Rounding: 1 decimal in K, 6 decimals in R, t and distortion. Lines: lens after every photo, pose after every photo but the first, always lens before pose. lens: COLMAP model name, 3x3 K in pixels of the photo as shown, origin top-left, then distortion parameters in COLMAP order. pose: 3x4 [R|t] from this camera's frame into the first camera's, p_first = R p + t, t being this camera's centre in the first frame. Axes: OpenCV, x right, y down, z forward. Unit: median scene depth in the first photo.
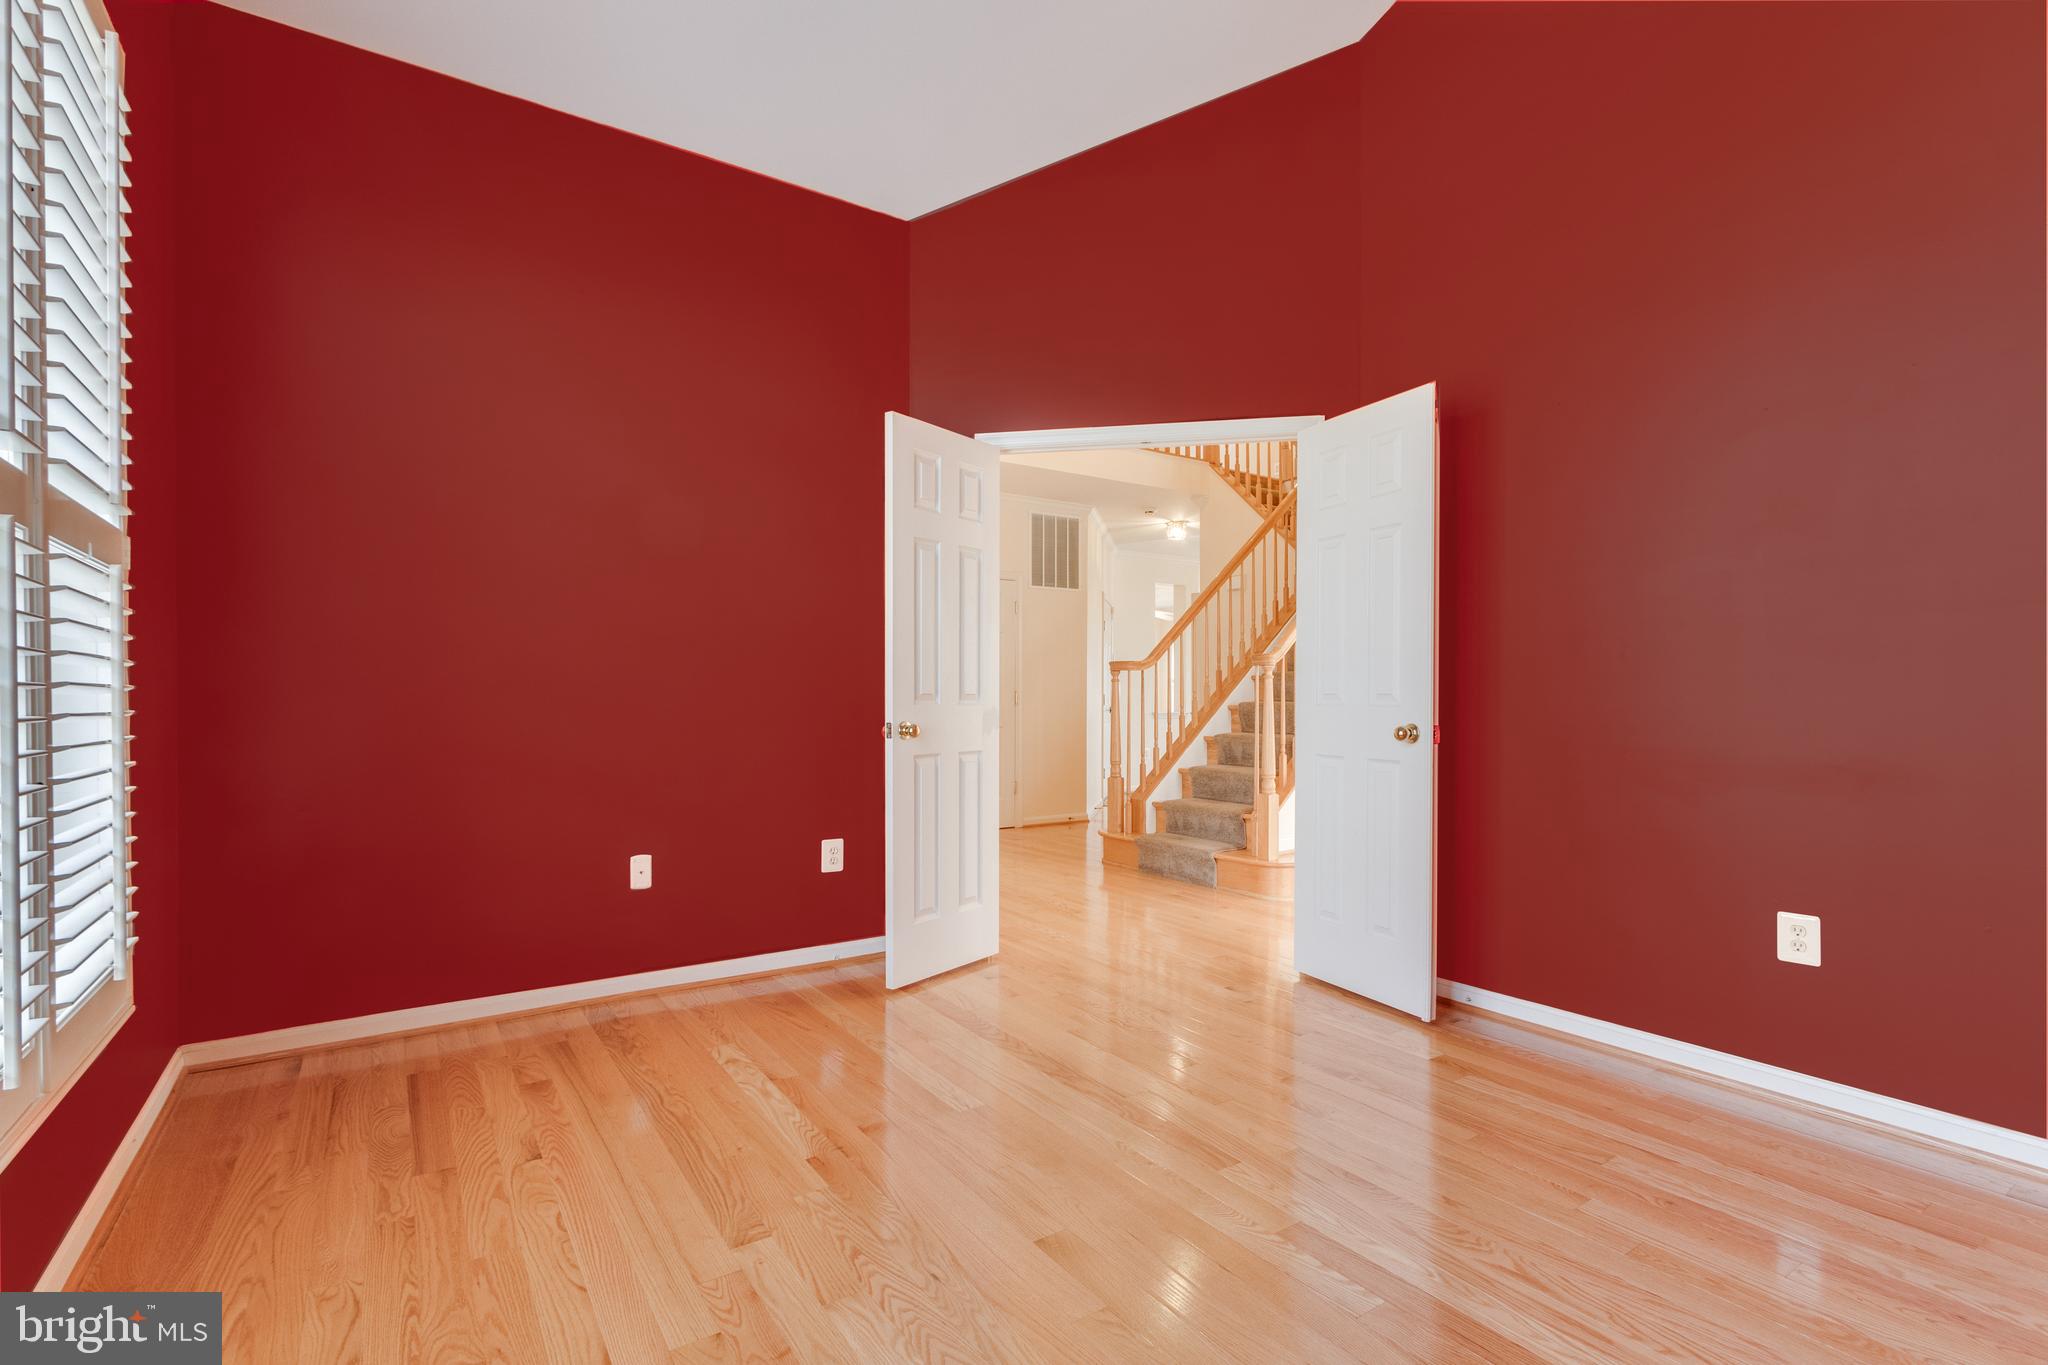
lens RADIAL K [[947.0, 0, 1015.1], [0, 947.0, 707.0], [0, 0, 1]] dist [0.002343, 0.000736]
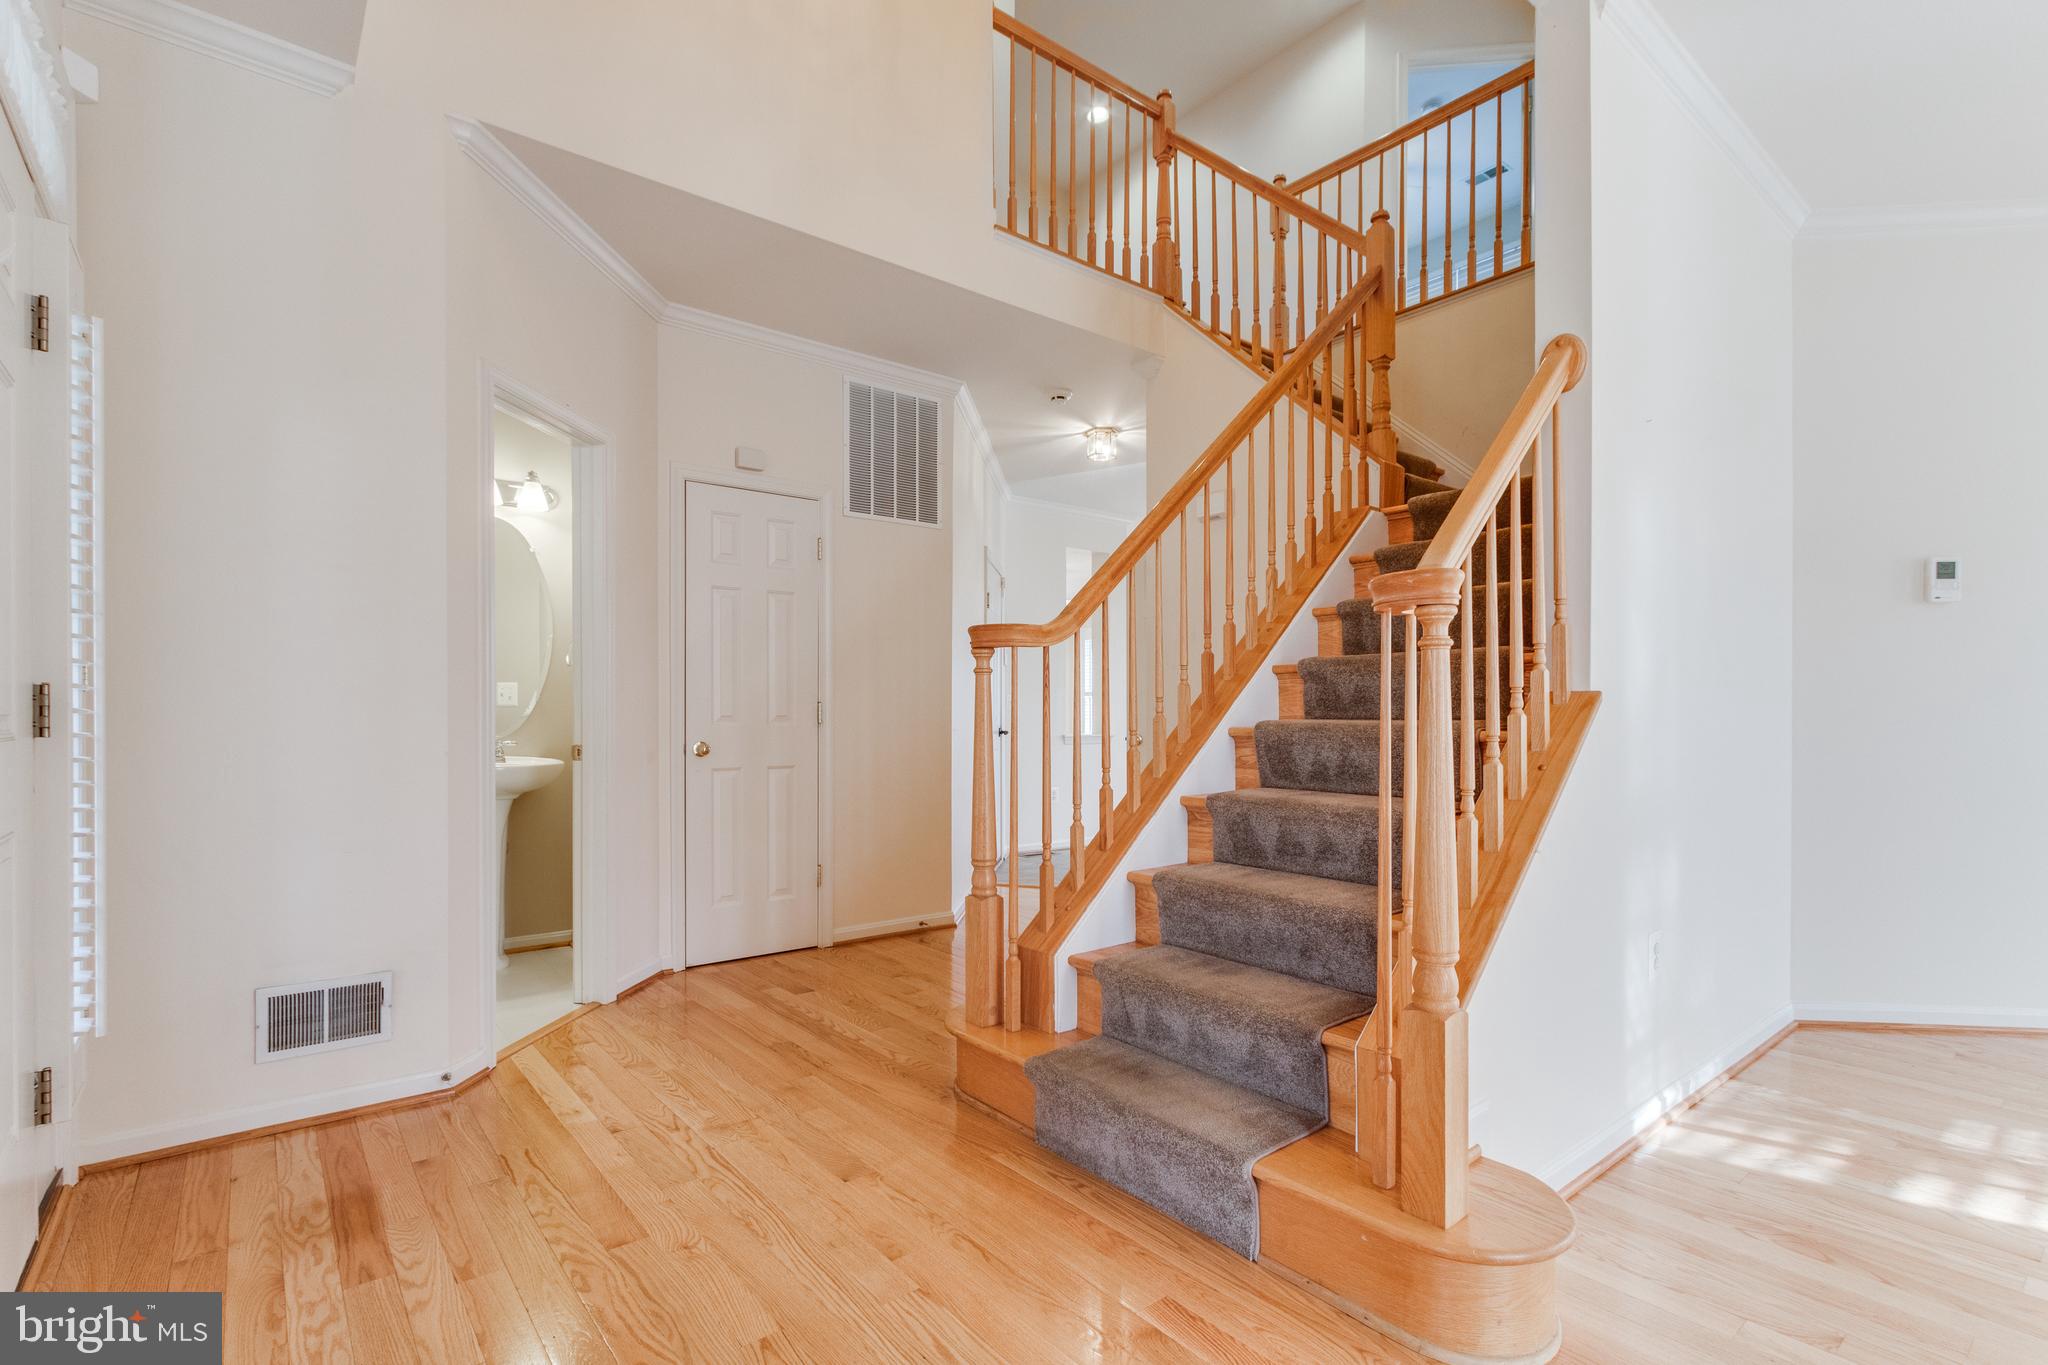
lens RADIAL K [[947.0, 0, 1015.1], [0, 947.0, 707.0], [0, 0, 1]] dist [0.002343, 0.000736]
pose [[0.995285, 0.000575, 0.096994, 0.076596], [0.001354, 0.999803, -0.019817, -0.002964], [-0.096986, 0.019855, 0.995088, 0.556580]]
